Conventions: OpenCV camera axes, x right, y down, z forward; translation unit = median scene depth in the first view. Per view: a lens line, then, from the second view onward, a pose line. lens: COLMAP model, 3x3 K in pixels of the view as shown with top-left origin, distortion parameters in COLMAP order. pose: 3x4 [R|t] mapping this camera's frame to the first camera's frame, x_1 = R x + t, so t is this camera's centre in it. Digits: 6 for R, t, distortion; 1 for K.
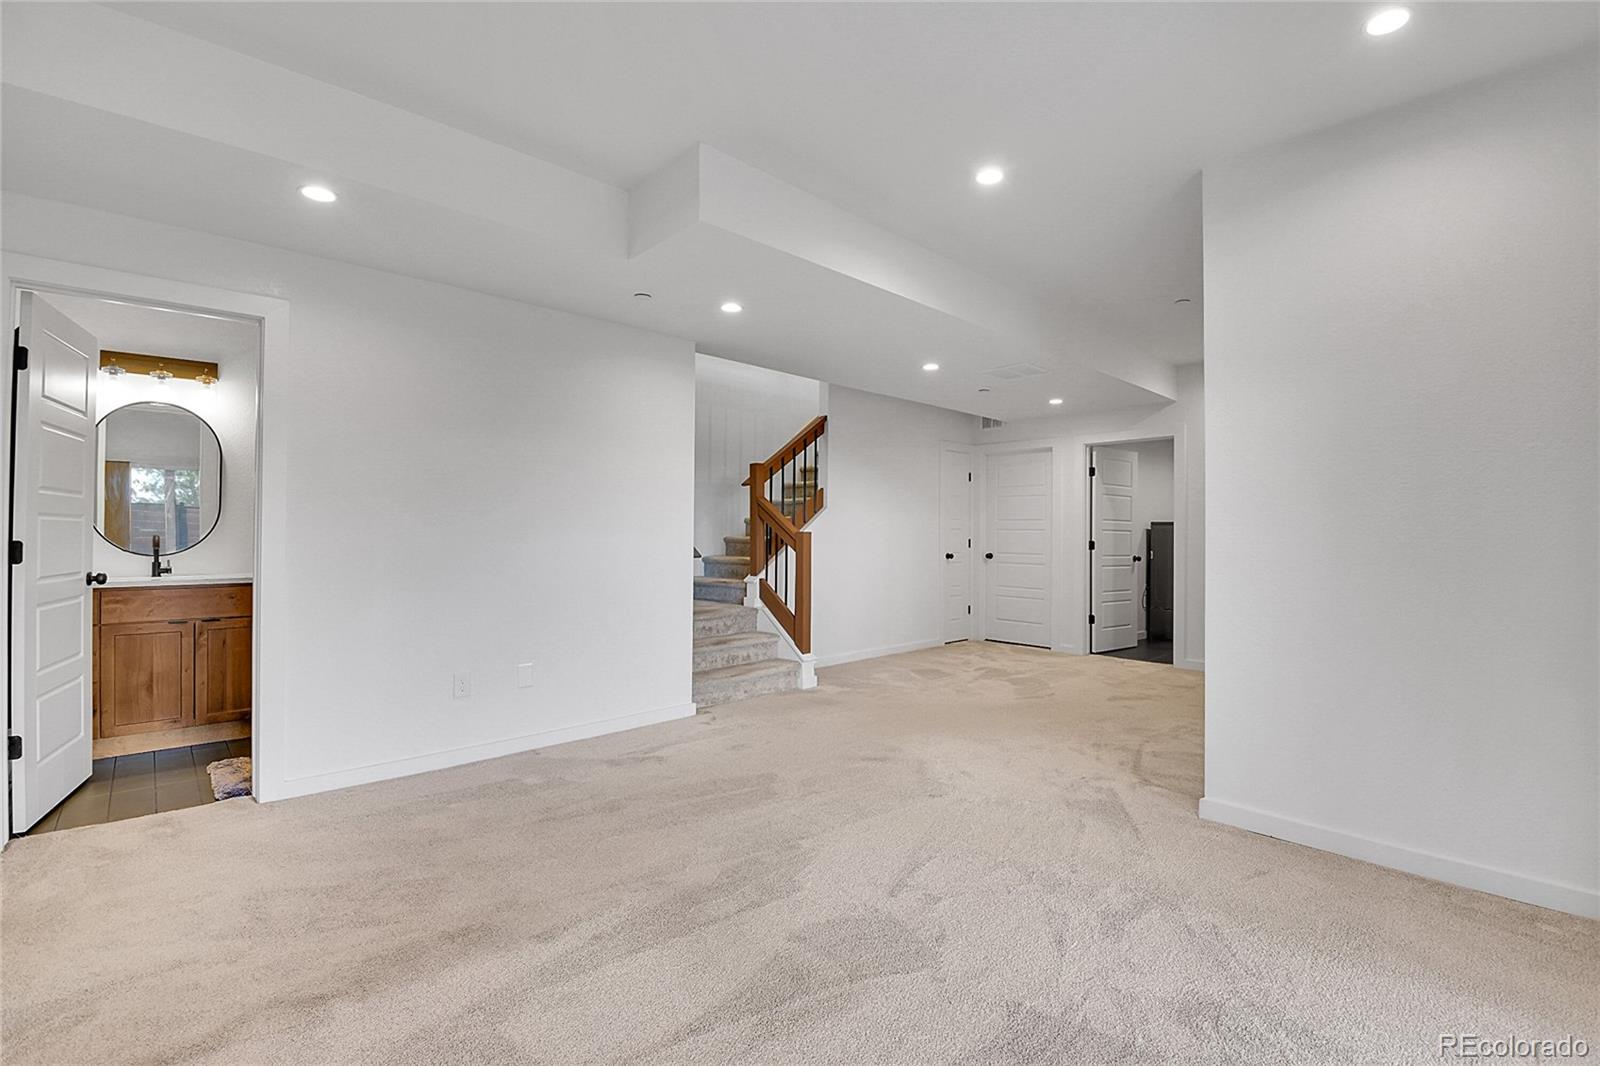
lens RADIAL K [[708.9, 0, 804.8], [0, 708.9, 528.1], [0, 0, 1]] dist [0.007734, -0.020821]
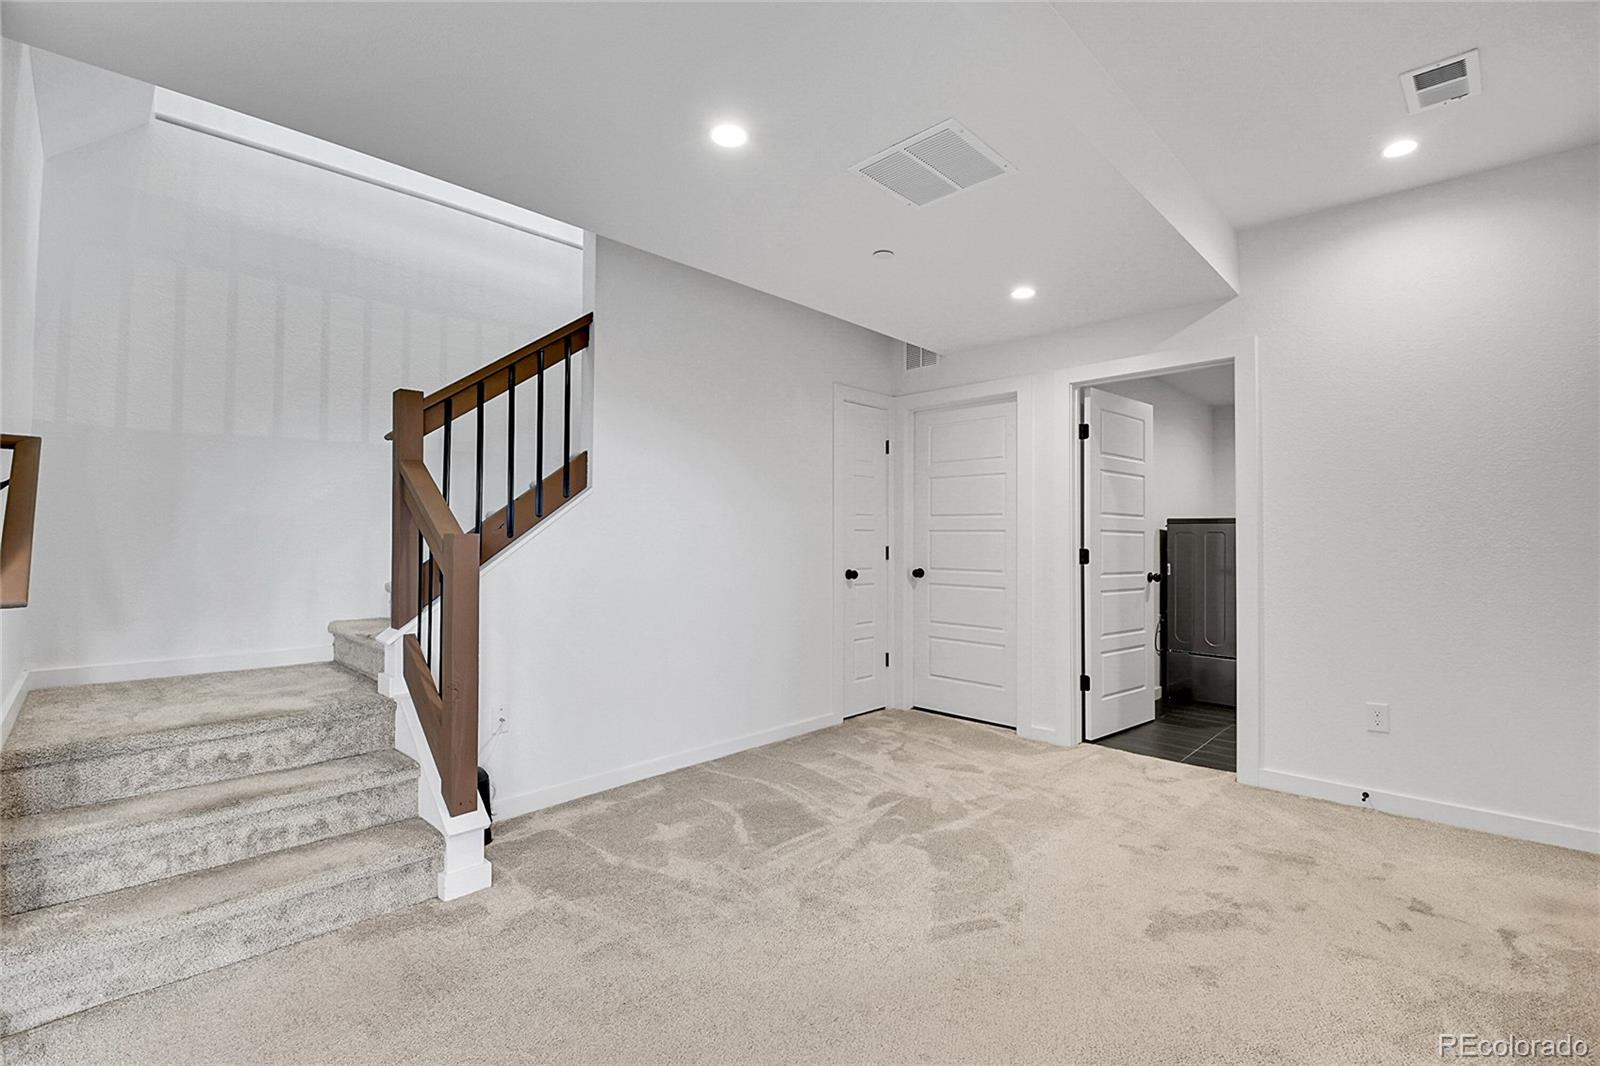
lens RADIAL K [[708.9, 0, 804.8], [0, 708.9, 528.1], [0, 0, 1]] dist [0.007734, -0.020821]
pose [[0.998991, -0.003072, 0.044805, 0.174720], [0.003419, 0.999965, -0.007666, 0.005103], [-0.044780, 0.007811, 0.998966, 0.502334]]
